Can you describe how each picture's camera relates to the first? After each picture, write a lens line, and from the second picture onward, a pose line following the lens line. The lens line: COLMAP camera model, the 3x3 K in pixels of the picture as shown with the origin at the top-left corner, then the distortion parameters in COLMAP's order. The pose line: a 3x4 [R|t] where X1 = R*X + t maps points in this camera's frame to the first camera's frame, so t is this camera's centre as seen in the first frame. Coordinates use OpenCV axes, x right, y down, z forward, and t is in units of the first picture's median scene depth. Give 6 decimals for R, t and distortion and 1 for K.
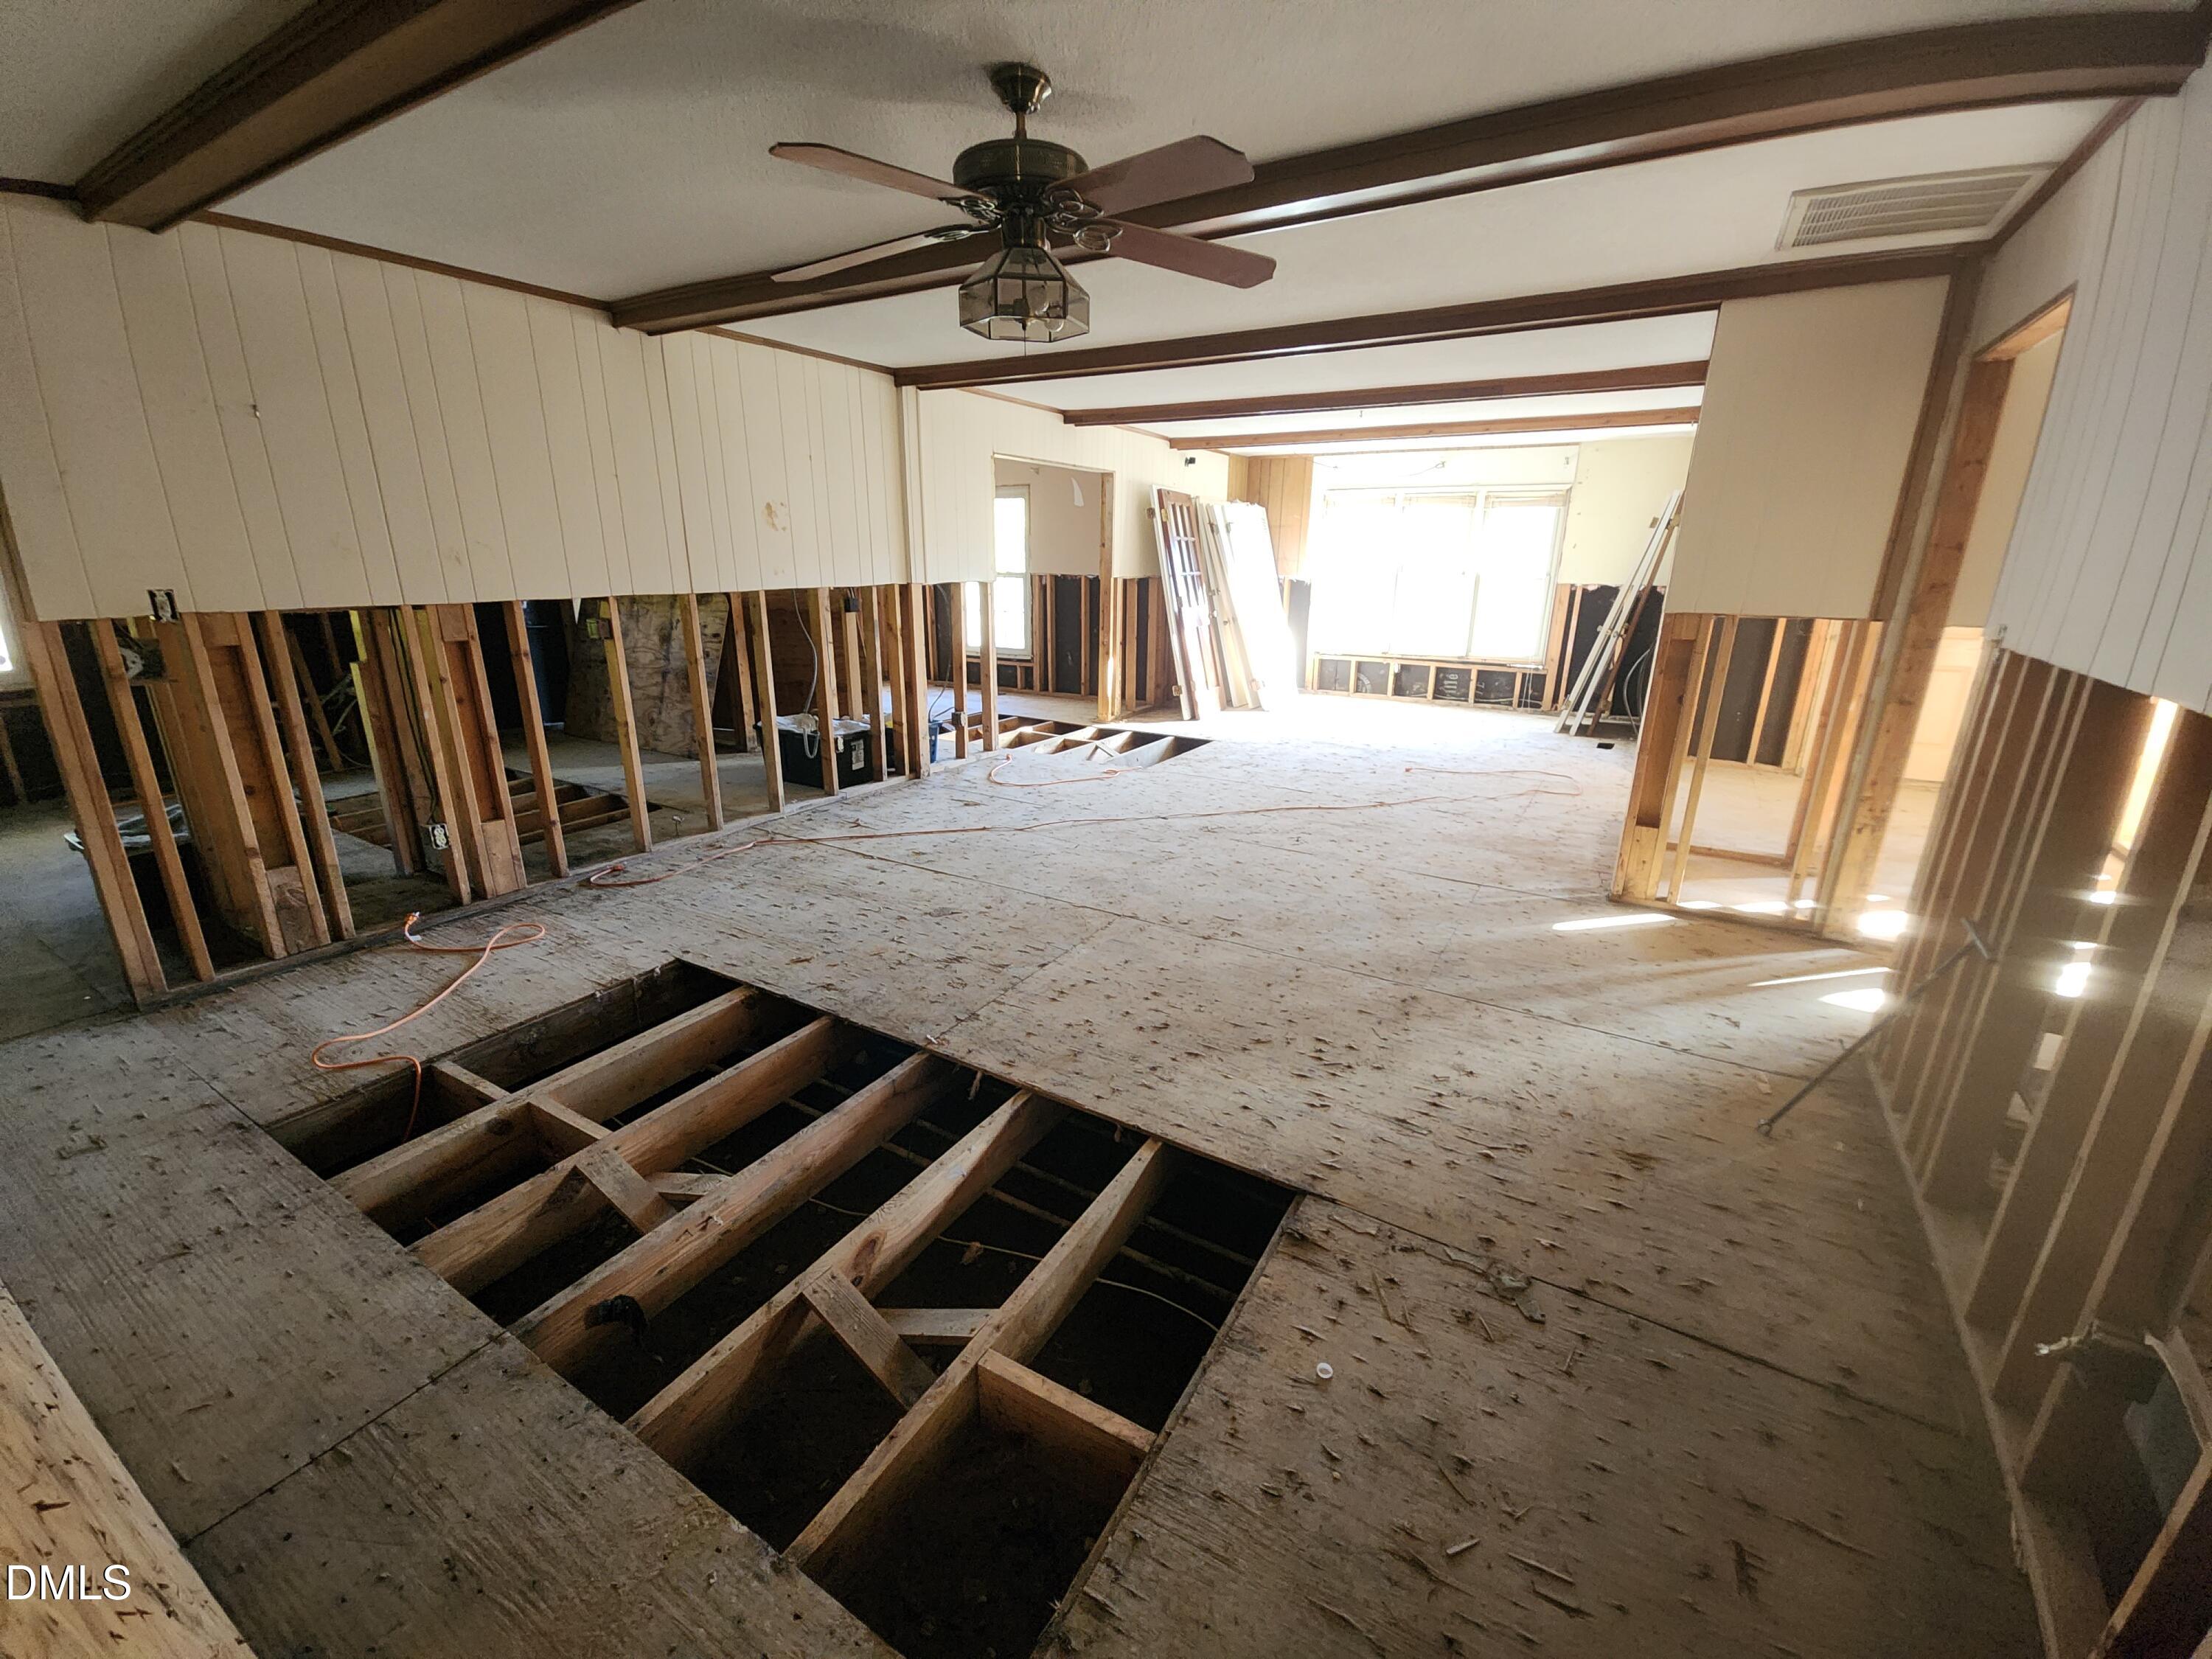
lens RADIAL K [[904.5, 0, 1099.7], [0, 904.5, 827.8], [0, 0, 1]] dist [0.010843, -0.006058]
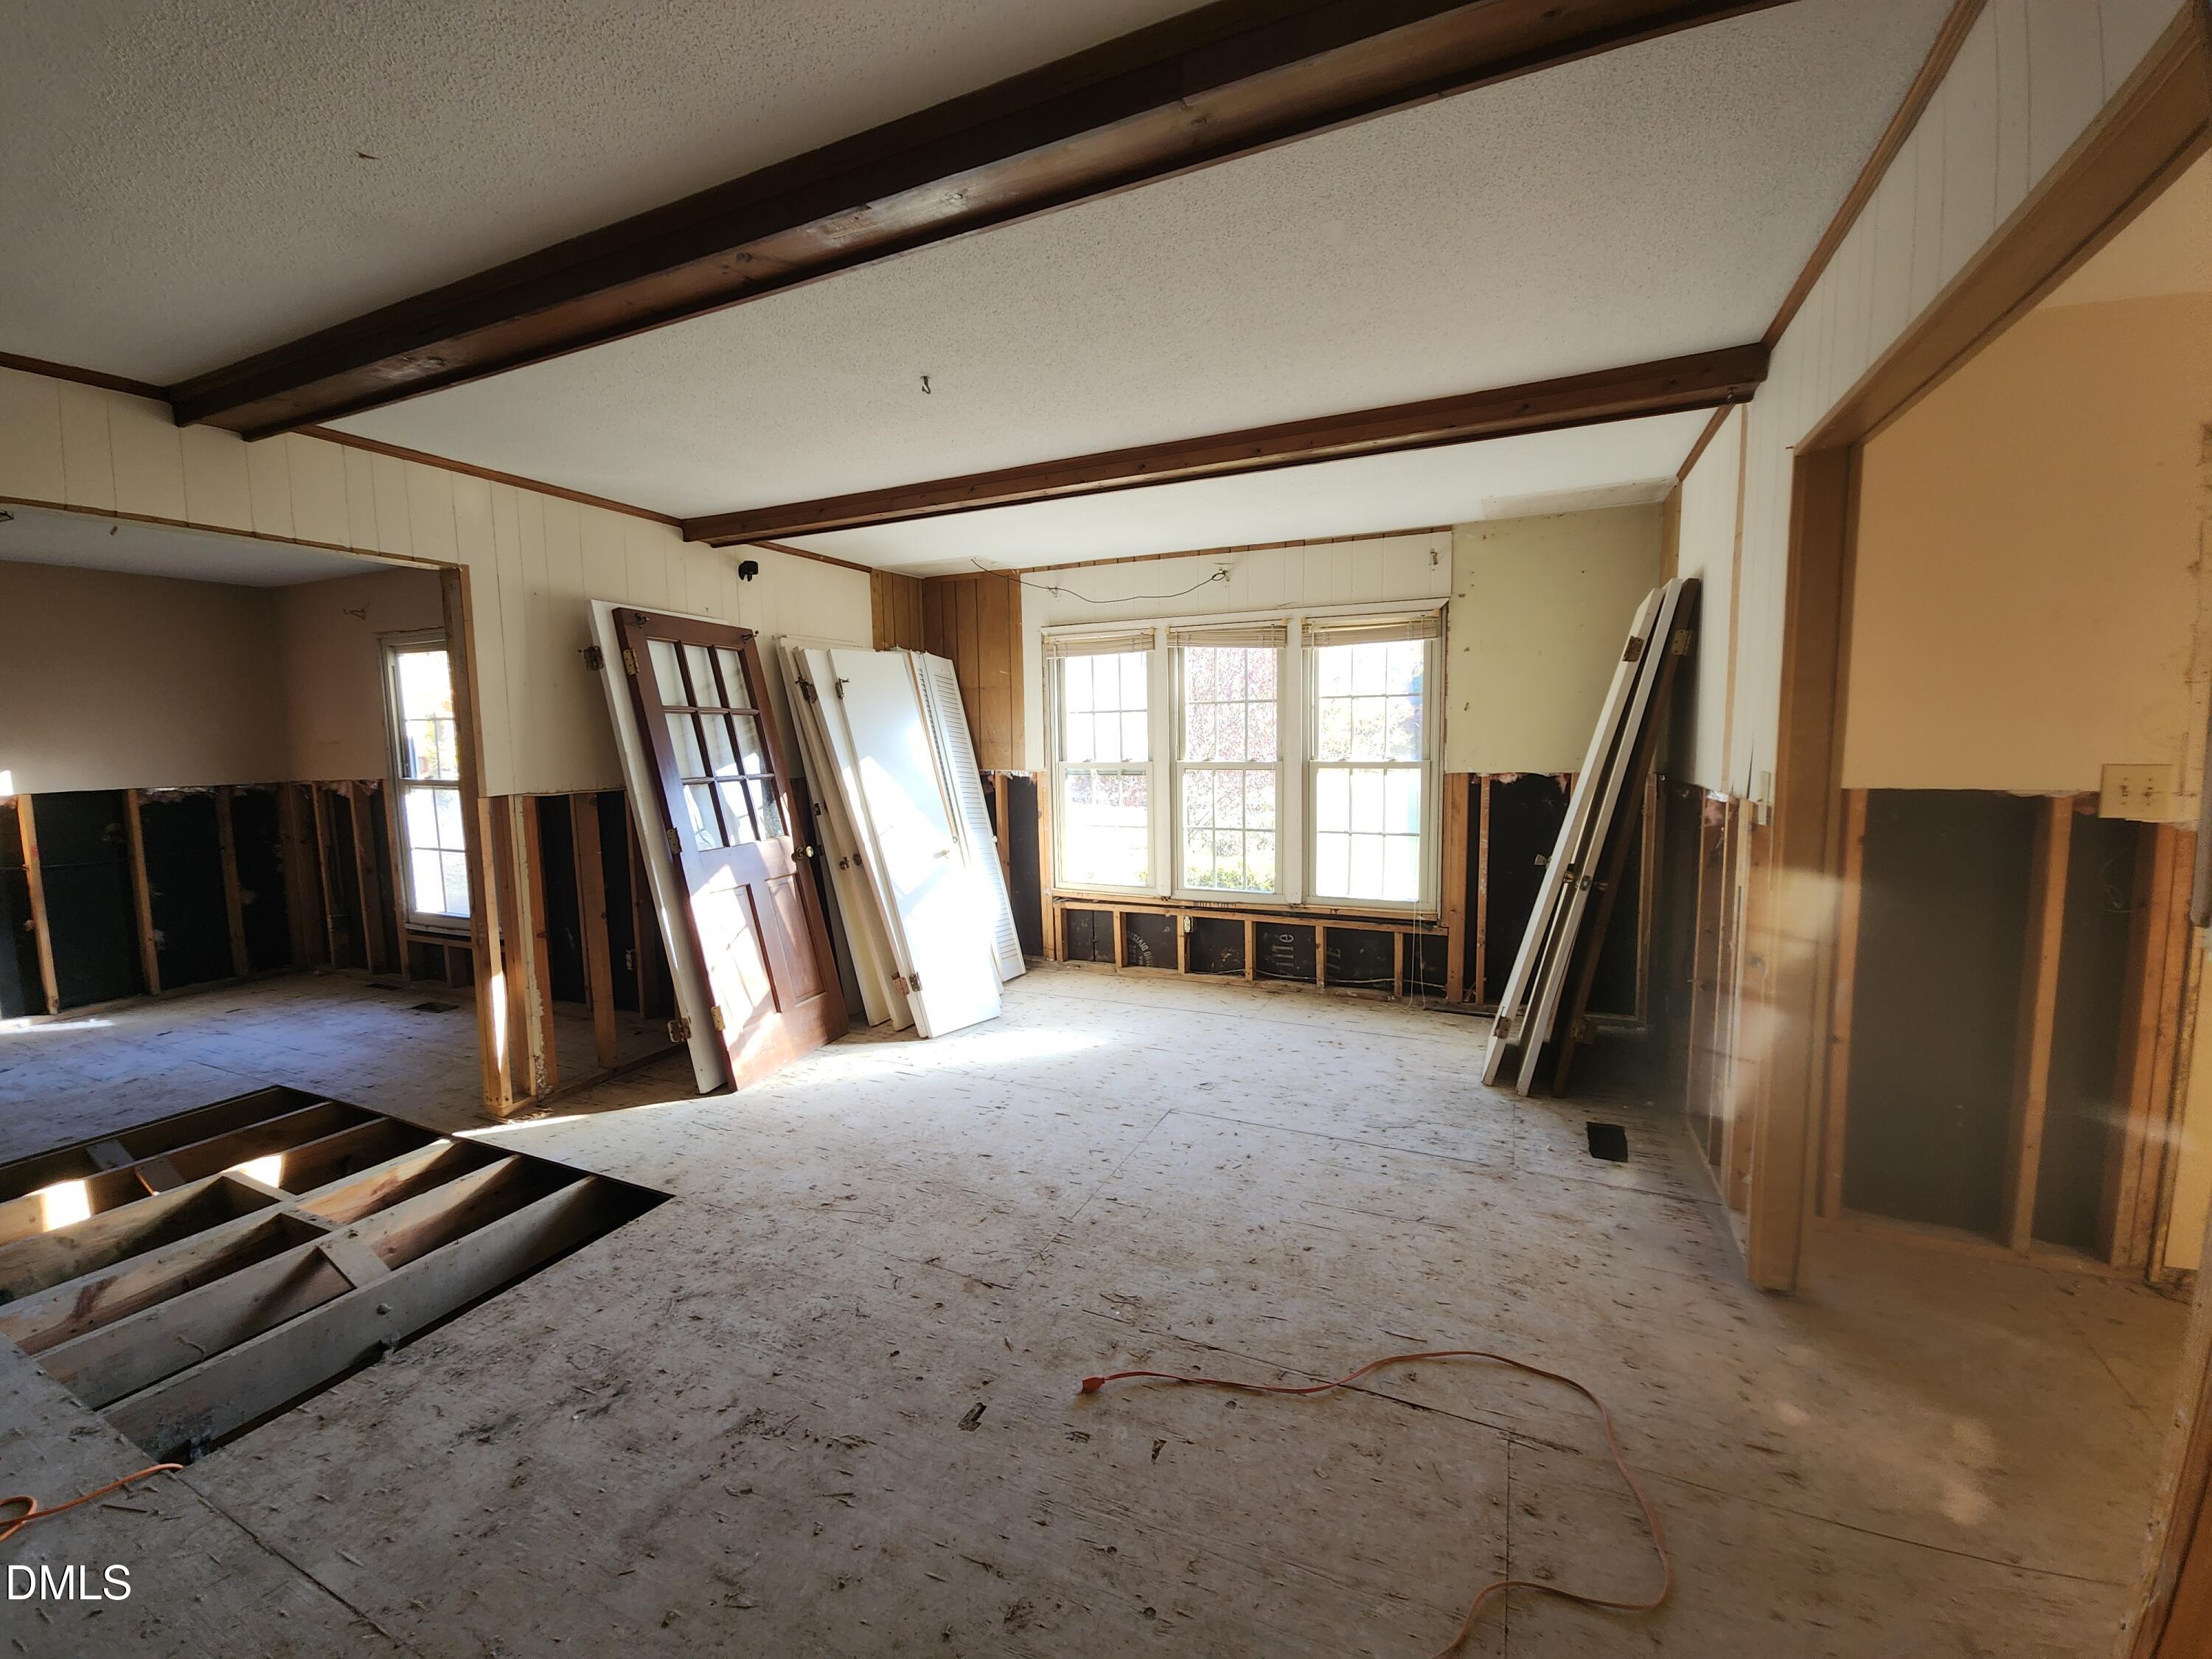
lens RADIAL K [[904.5, 0, 1099.7], [0, 904.5, 827.8], [0, 0, 1]] dist [0.010843, -0.006058]
pose [[0.993671, -0.039424, 0.105181, 0.229846], [0.058628, 0.980748, -0.186271, -0.141555], [-0.095812, 0.191259, 0.976852, 0.474351]]
